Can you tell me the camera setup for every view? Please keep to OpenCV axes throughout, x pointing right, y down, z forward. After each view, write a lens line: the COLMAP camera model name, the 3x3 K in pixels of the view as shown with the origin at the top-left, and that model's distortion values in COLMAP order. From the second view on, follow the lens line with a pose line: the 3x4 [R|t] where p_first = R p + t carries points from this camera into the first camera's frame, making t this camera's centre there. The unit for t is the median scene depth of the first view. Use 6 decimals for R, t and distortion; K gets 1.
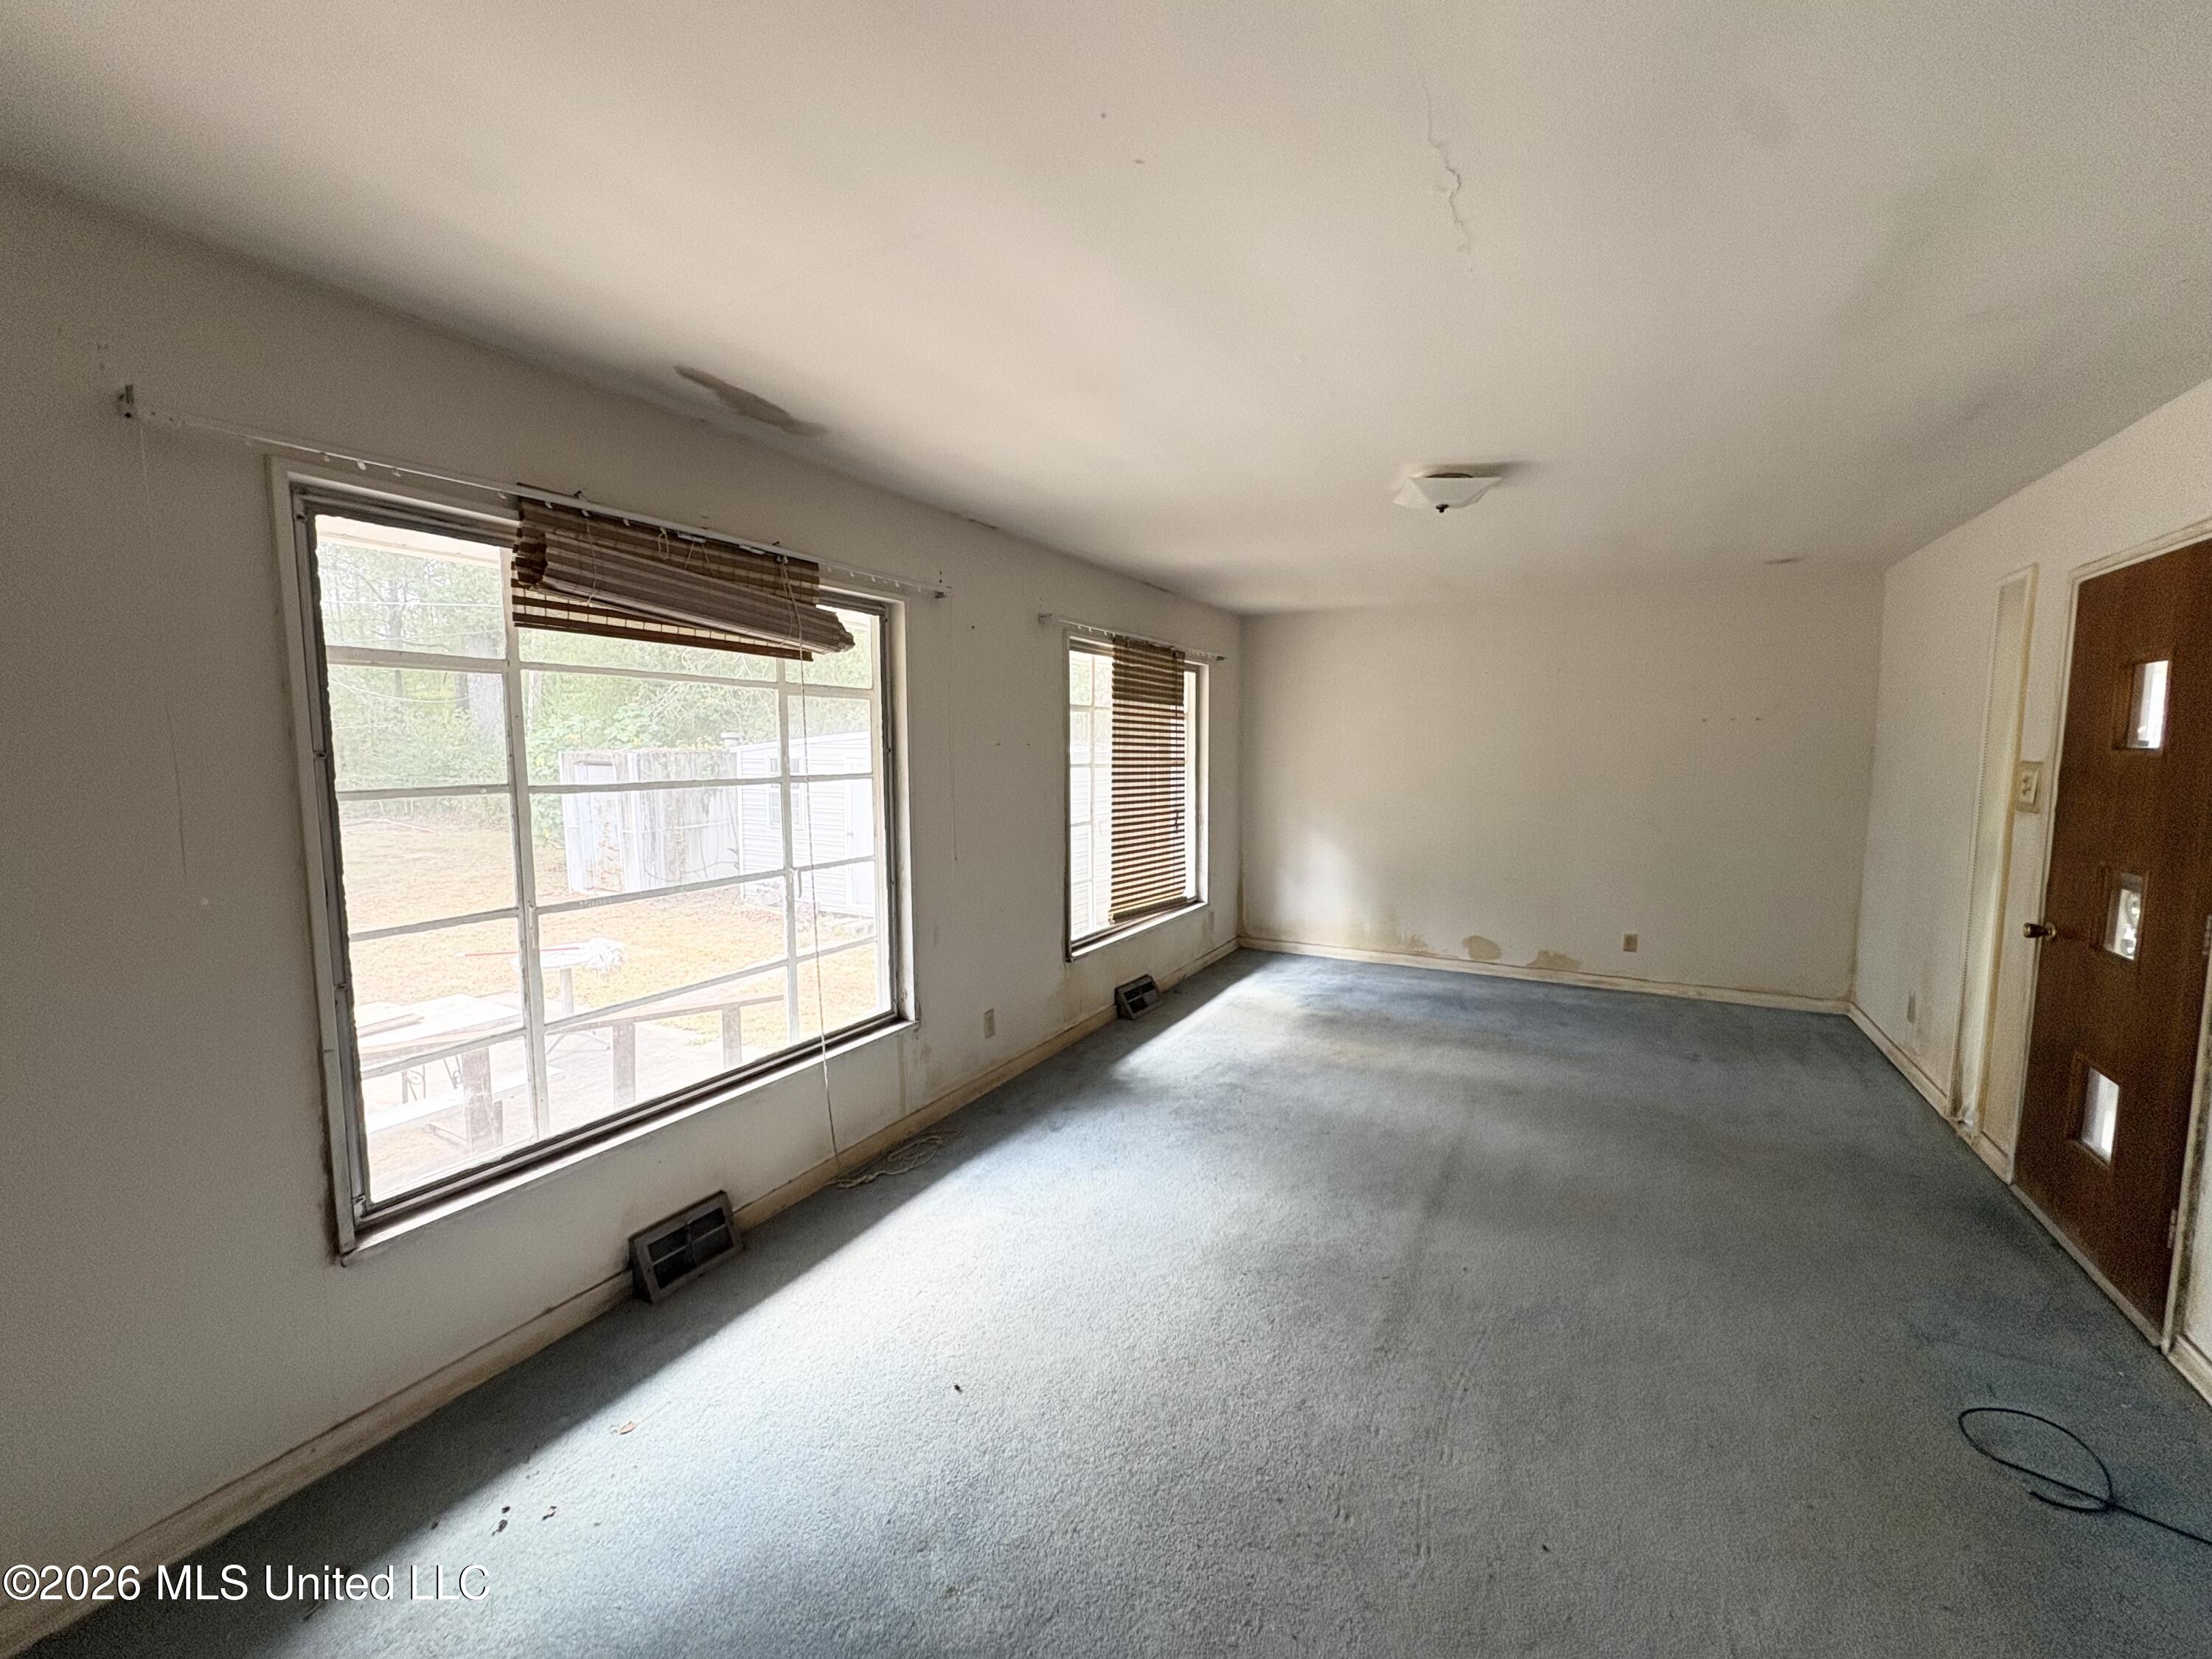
lens RADIAL K [[884.0, 0, 1105.2], [0, 884.0, 828.7], [0, 0, 1]] dist [-0.000389, 0.000545]
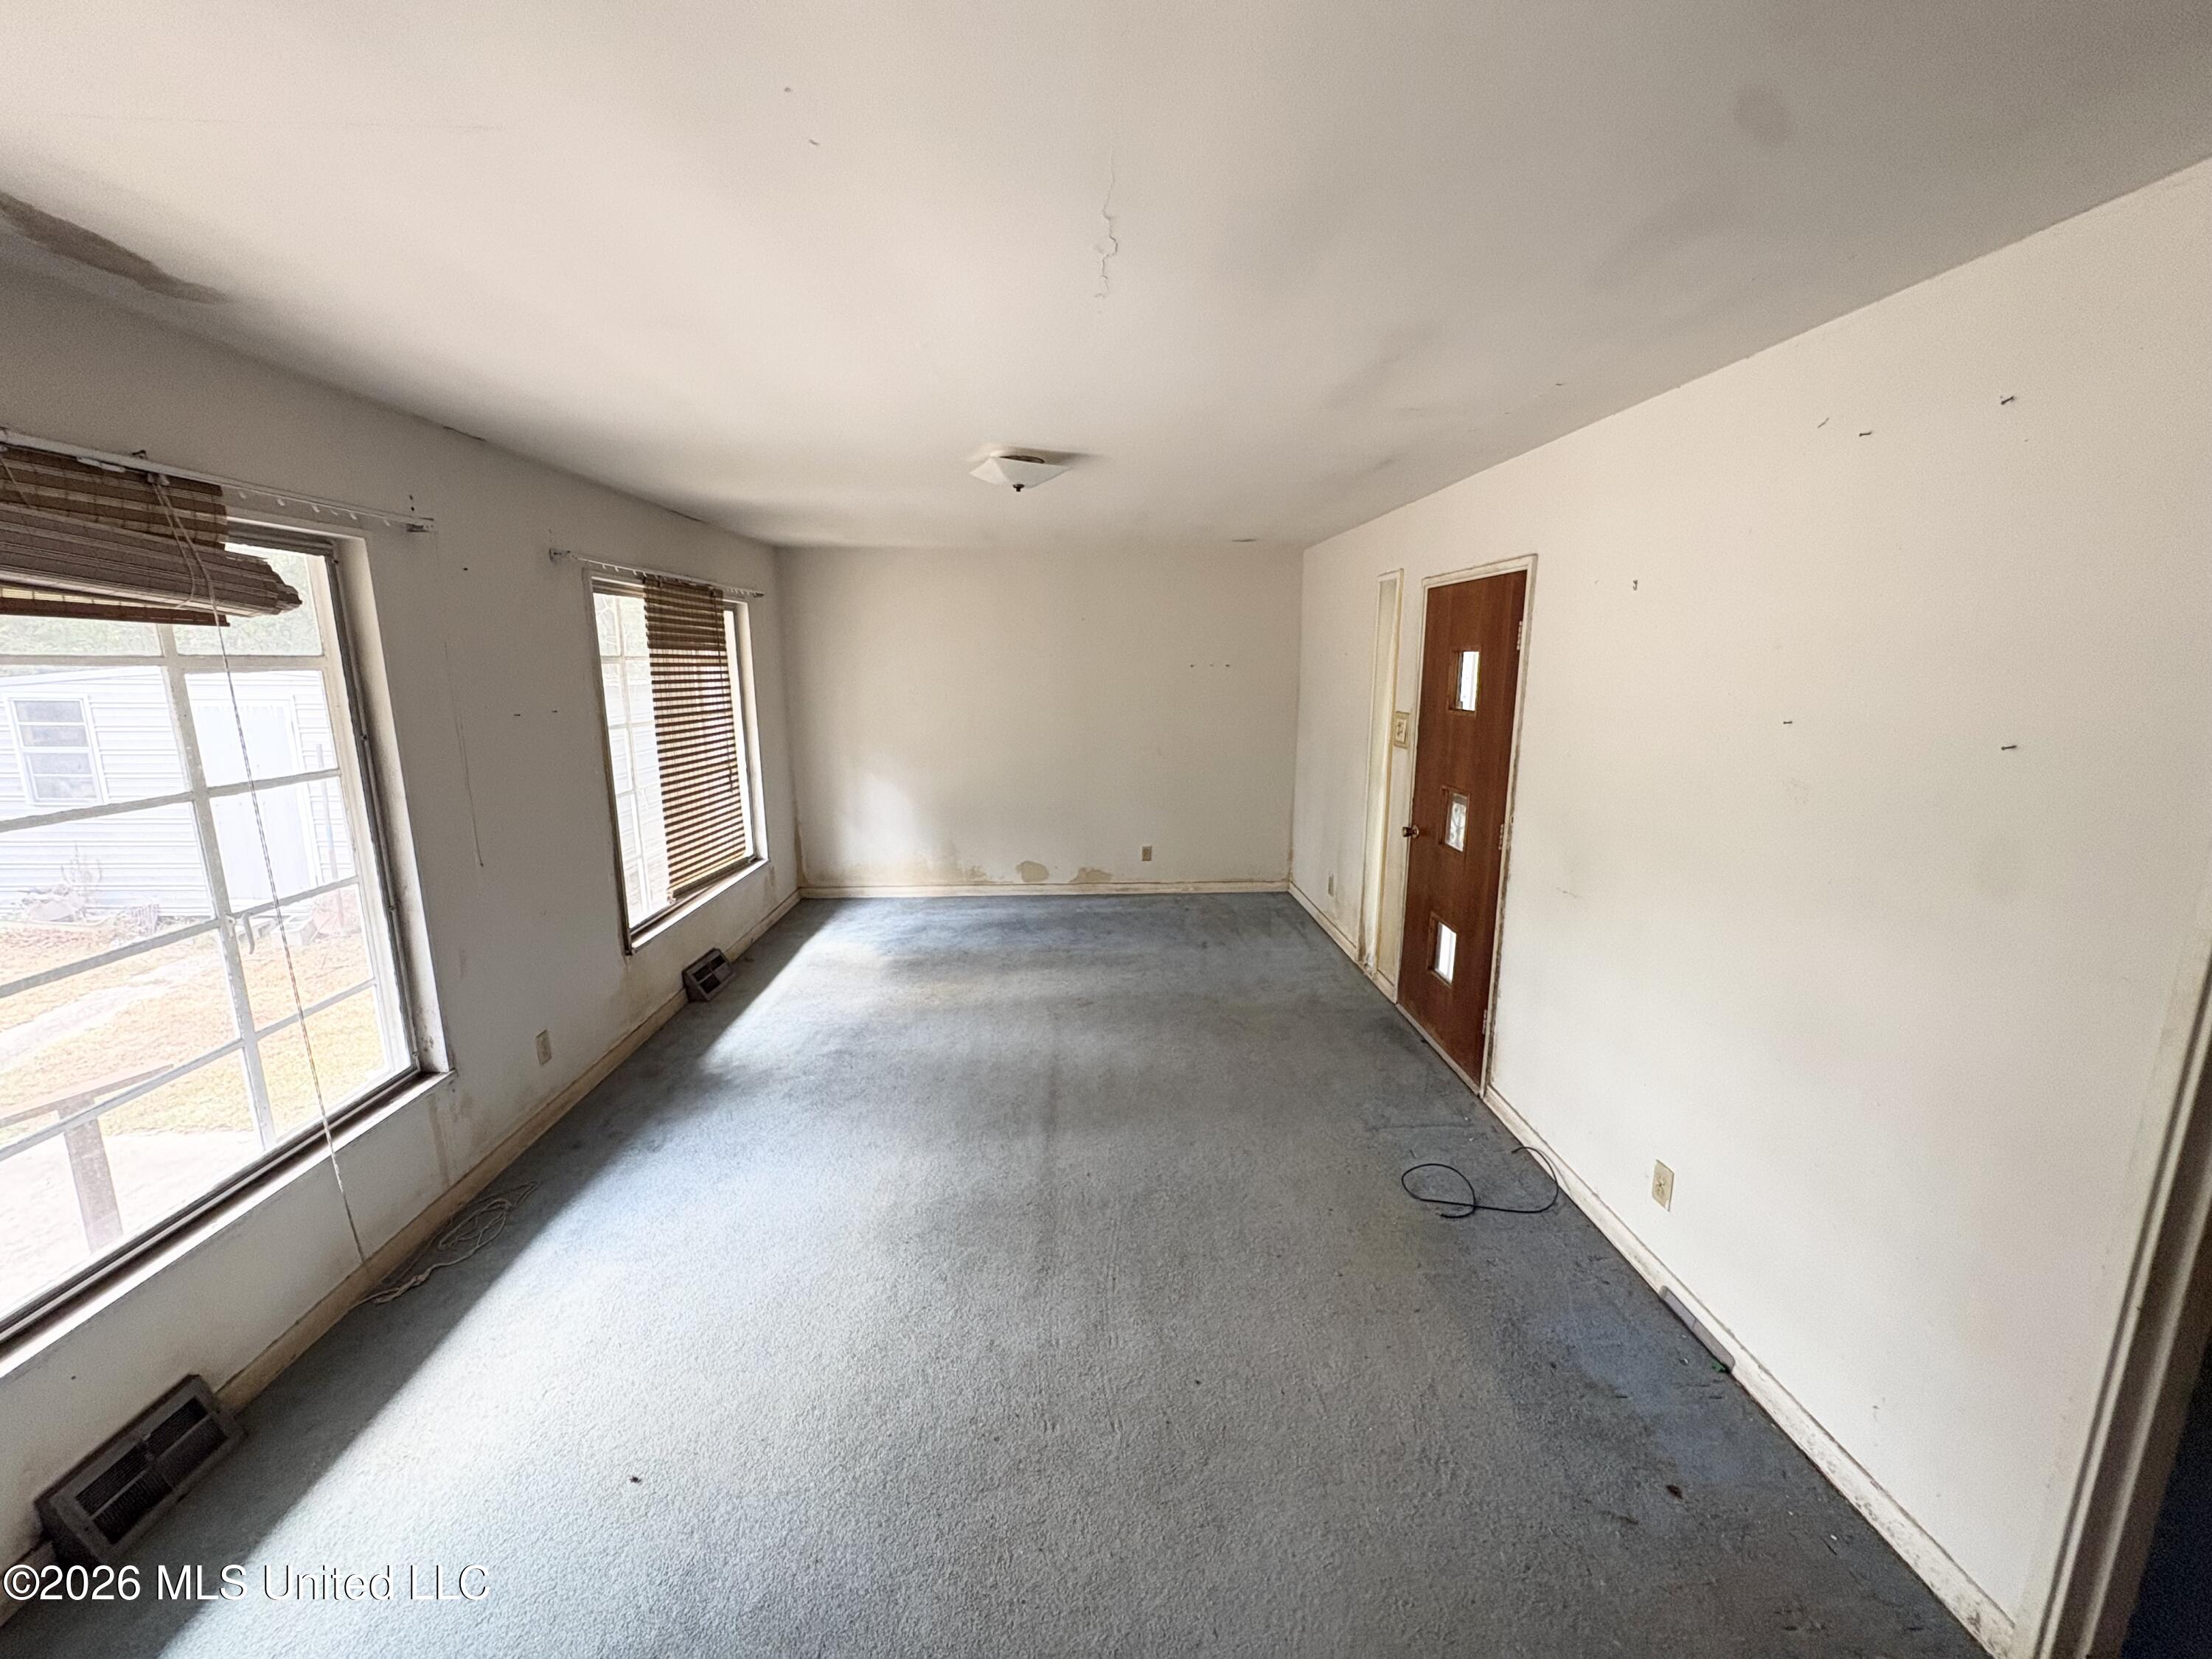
lens RADIAL K [[884.0, 0, 1108.2], [0, 884.0, 828.2], [0, 0, 1]] dist [-0.000389, 0.000545]
pose [[0.853710, -0.097811, 0.511480, -0.099224], [0.047238, 0.992698, 0.110990, -0.068049], [-0.518601, -0.070592, 0.852097, 0.018627]]
